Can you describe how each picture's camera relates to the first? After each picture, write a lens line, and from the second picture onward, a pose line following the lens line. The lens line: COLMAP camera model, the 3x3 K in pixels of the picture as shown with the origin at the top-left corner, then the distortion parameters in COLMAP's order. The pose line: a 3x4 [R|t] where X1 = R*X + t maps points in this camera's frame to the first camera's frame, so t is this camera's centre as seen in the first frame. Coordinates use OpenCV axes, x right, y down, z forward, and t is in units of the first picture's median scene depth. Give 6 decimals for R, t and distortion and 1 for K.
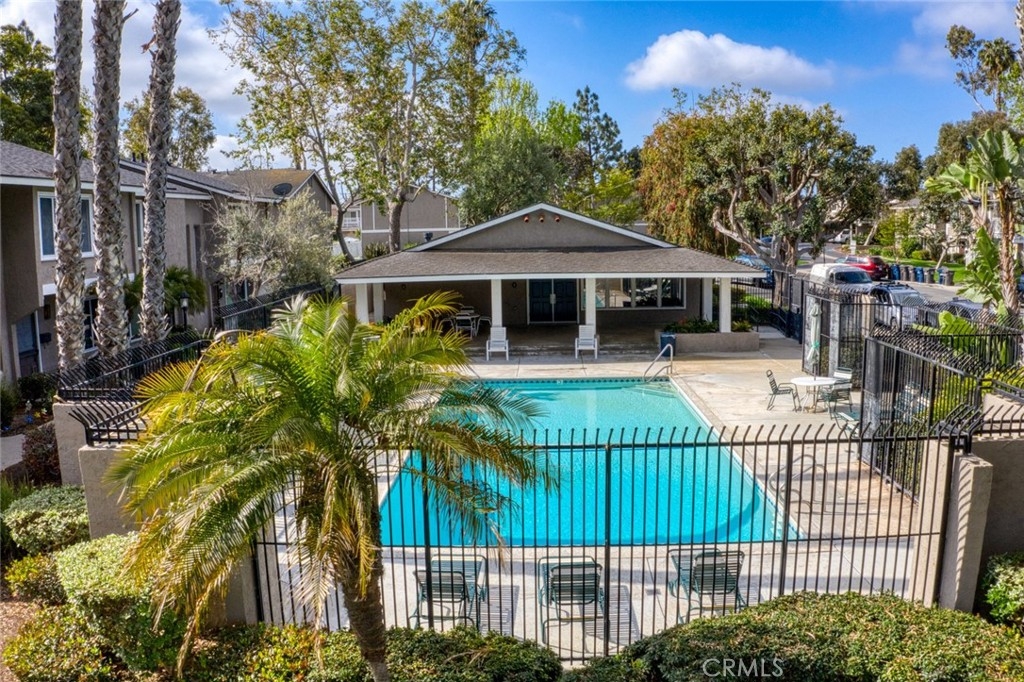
lens RADIAL K [[819.9, 0, 512.0], [0, 819.9, 341.0], [0, 0, 1]] dist [-0.179022, 0.006912]
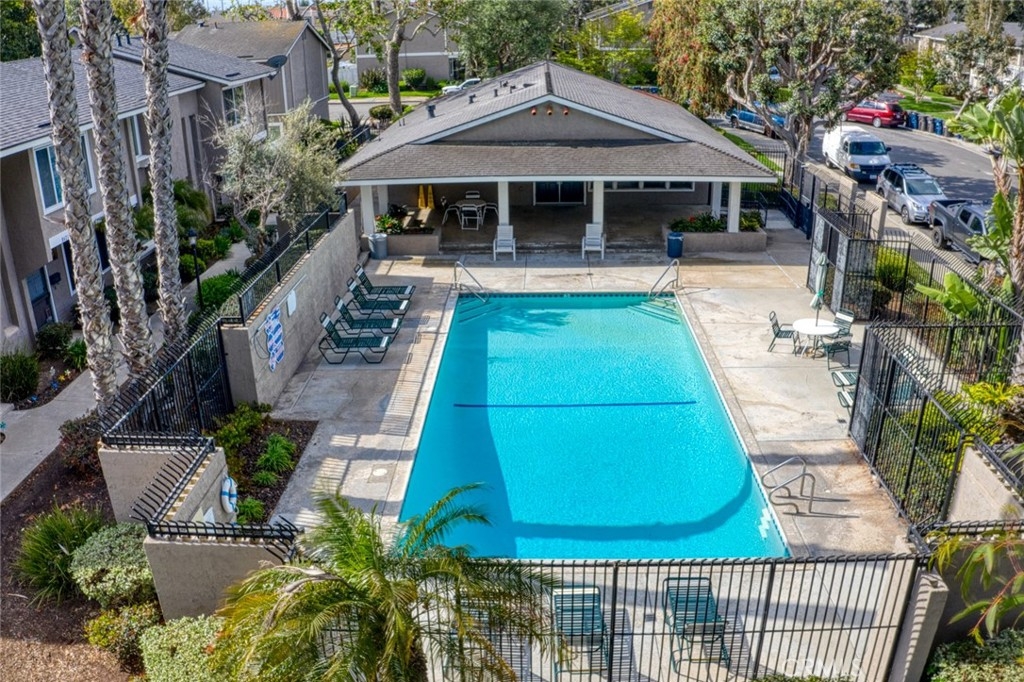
lens RADIAL K [[835.8, 0, 512.0], [0, 835.8, 341.0], [0, 0, 1]] dist [-0.162012, 0.000928]
pose [[1.000000, 0.000047, 0.000107, -0.009006], [-0.000072, 0.968233, 0.250048, -0.144240], [-0.000092, -0.250048, 0.968233, -0.015911]]
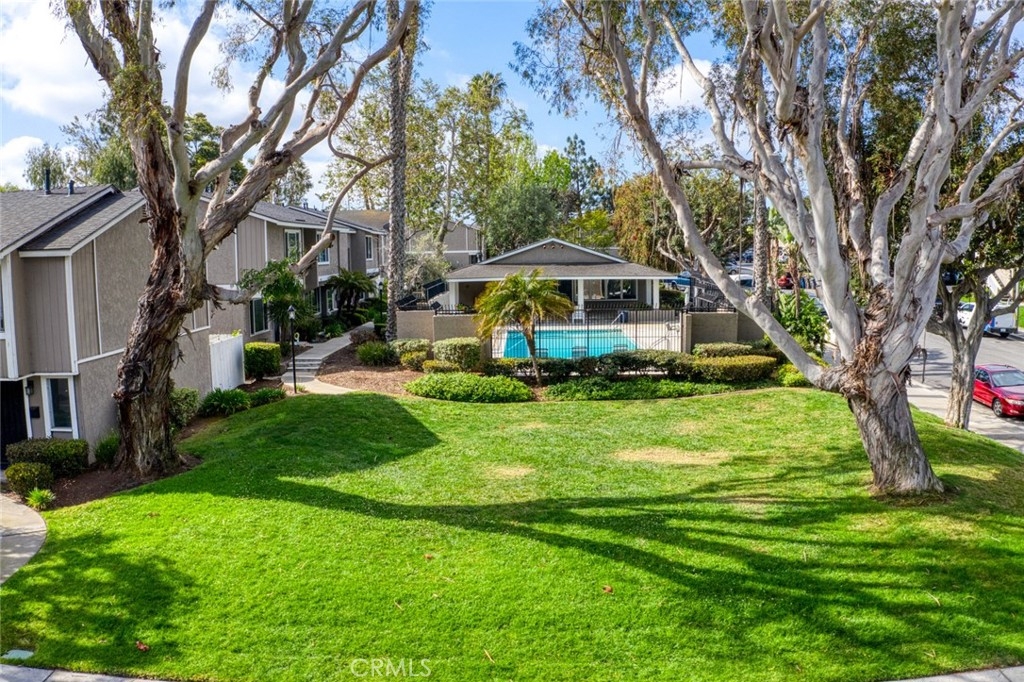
lens RADIAL K [[835.8, 0, 512.0], [0, 835.8, 341.0], [0, 0, 1]] dist [-0.162012, 0.000928]
pose [[0.999843, 0.000506, 0.017709, -0.093804], [0.000005, 0.999583, -0.028868, 0.119025], [-0.017716, 0.028863, 0.999426, -0.889060]]
